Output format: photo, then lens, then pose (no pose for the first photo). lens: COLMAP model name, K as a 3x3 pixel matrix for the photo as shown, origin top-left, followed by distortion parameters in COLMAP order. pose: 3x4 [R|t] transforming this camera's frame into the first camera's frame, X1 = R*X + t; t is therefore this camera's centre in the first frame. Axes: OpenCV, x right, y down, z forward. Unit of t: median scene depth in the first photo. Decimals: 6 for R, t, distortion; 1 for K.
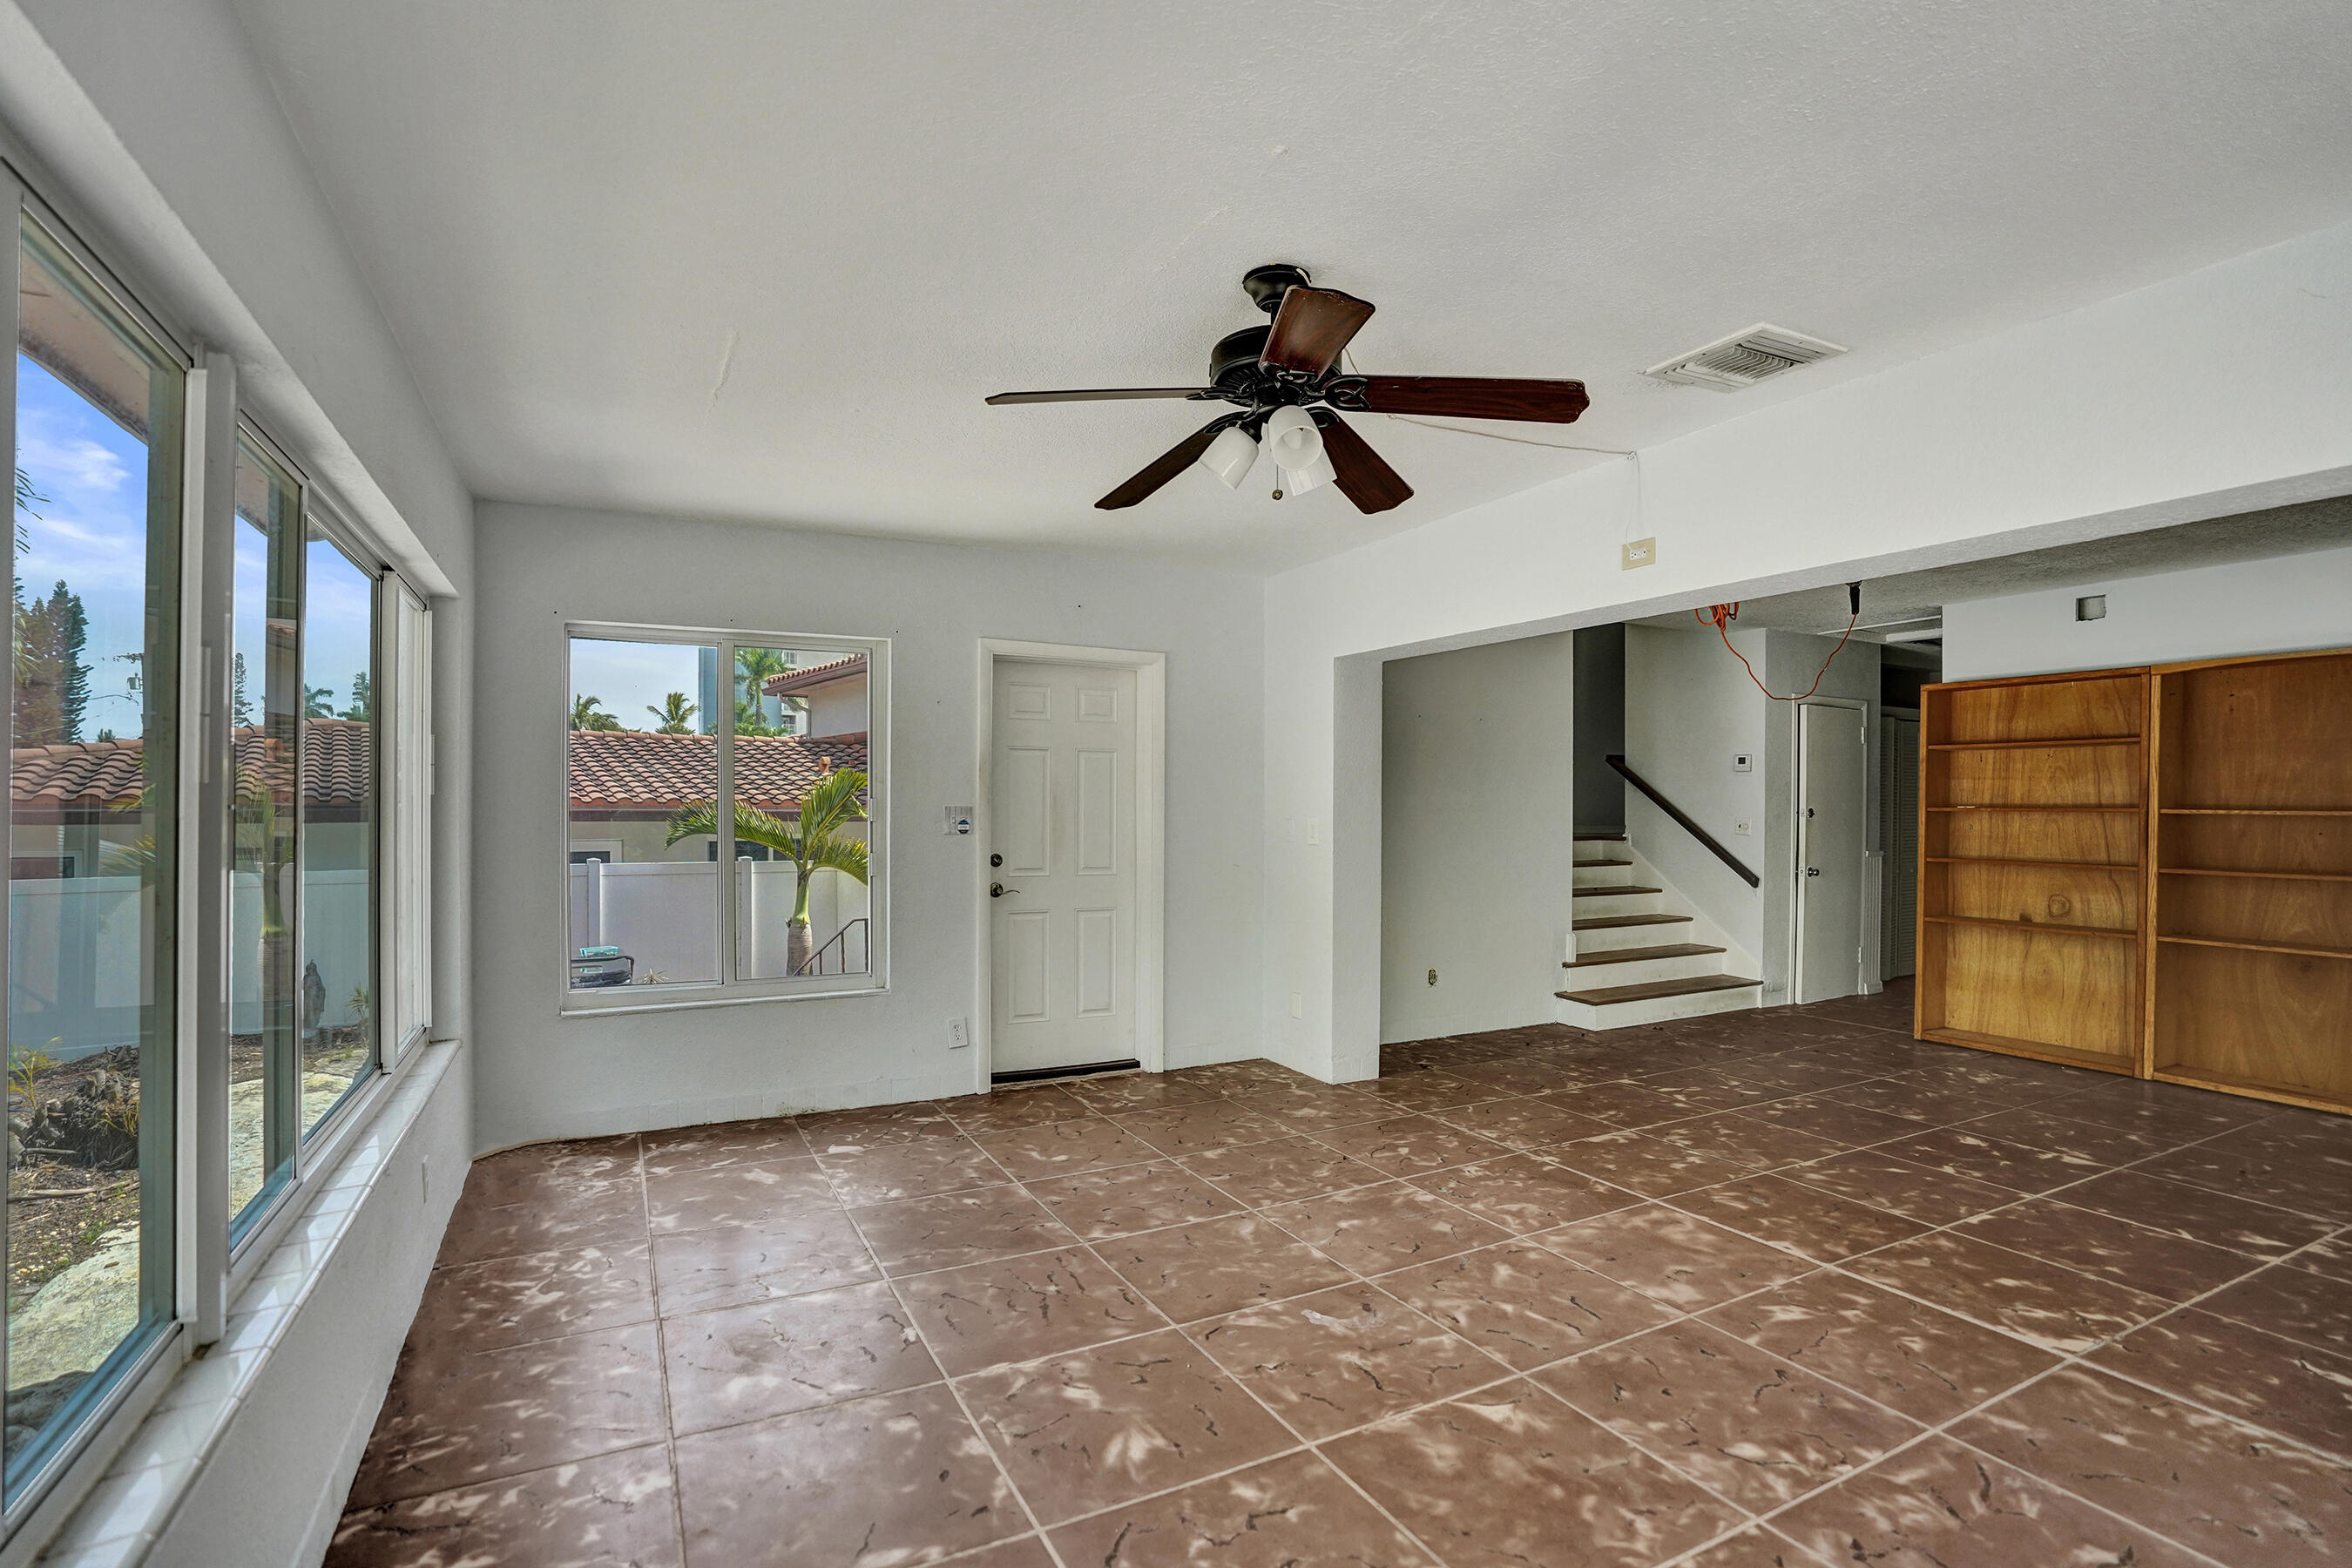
lens RADIAL K [[1082.6, 0, 1174.8], [0, 1082.6, 789.7], [0, 0, 1]] dist [-0.067237, 0.023728]
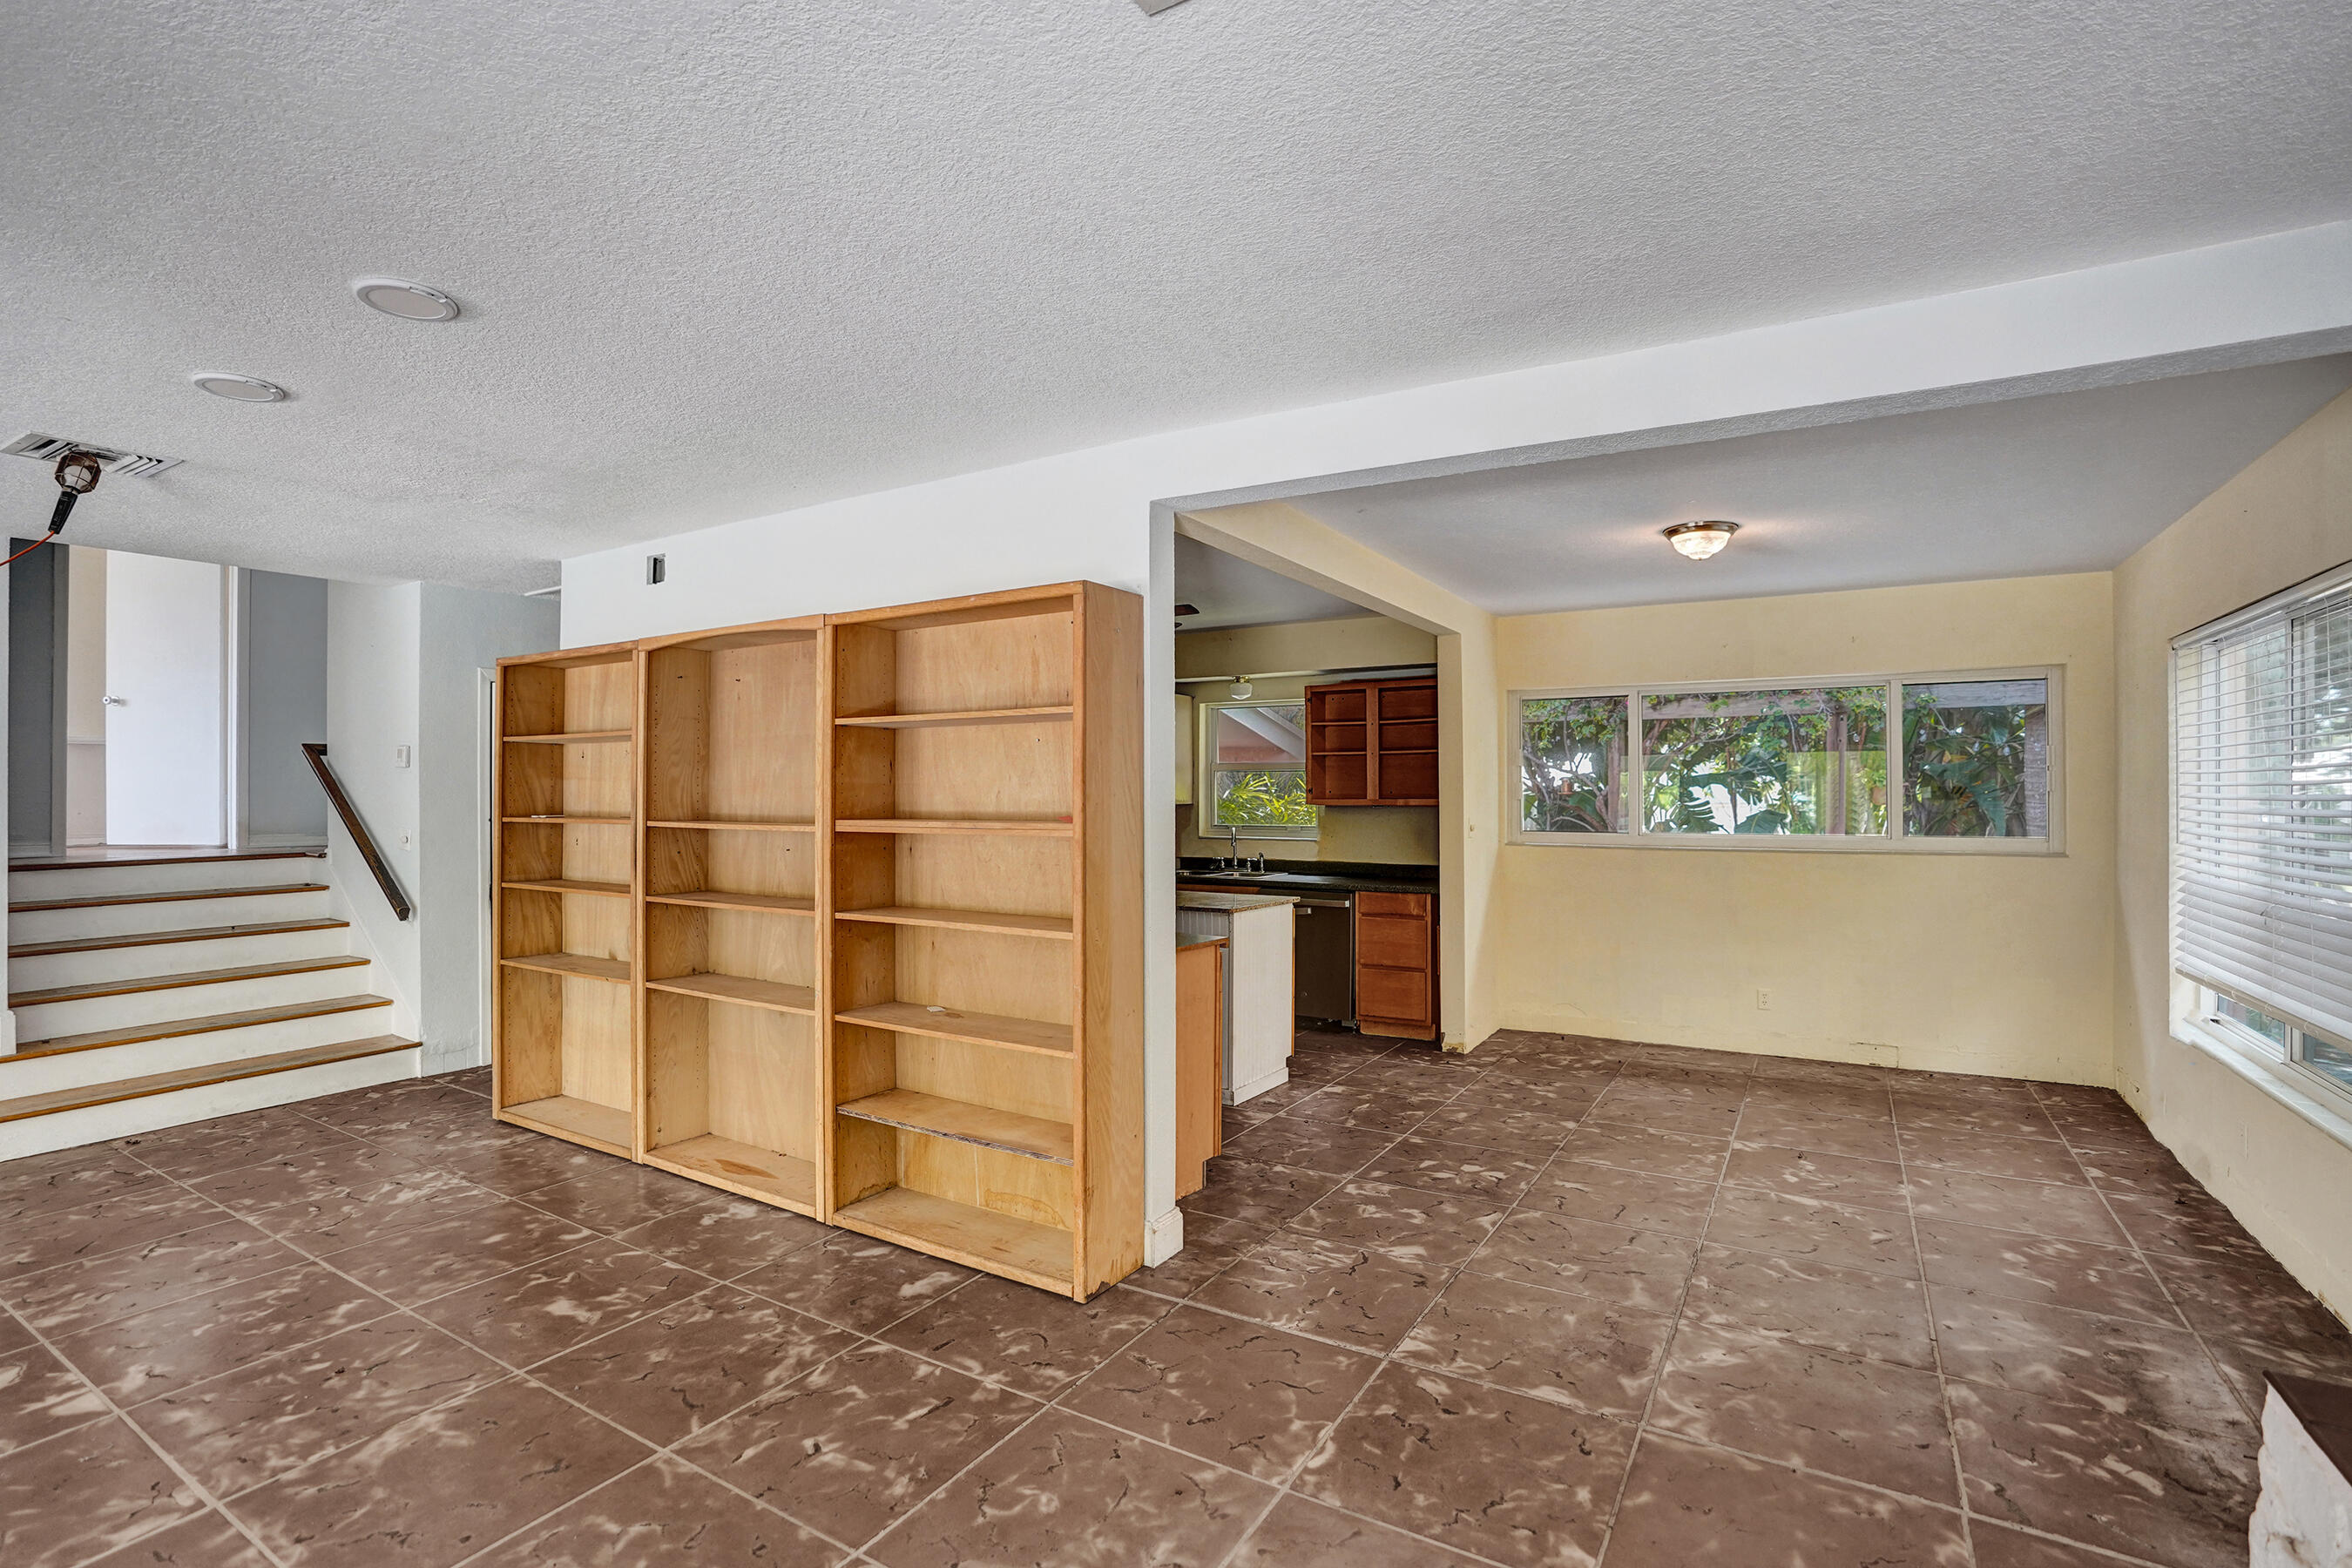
lens RADIAL K [[1082.6, 0, 1174.8], [0, 1082.6, 789.7], [0, 0, 1]] dist [-0.067237, 0.023728]
pose [[0.855706, -0.009973, 0.517367, 0.663540], [0.000848, 0.999840, 0.017870, -0.016025], [-0.517462, -0.014852, 0.855577, 0.074368]]
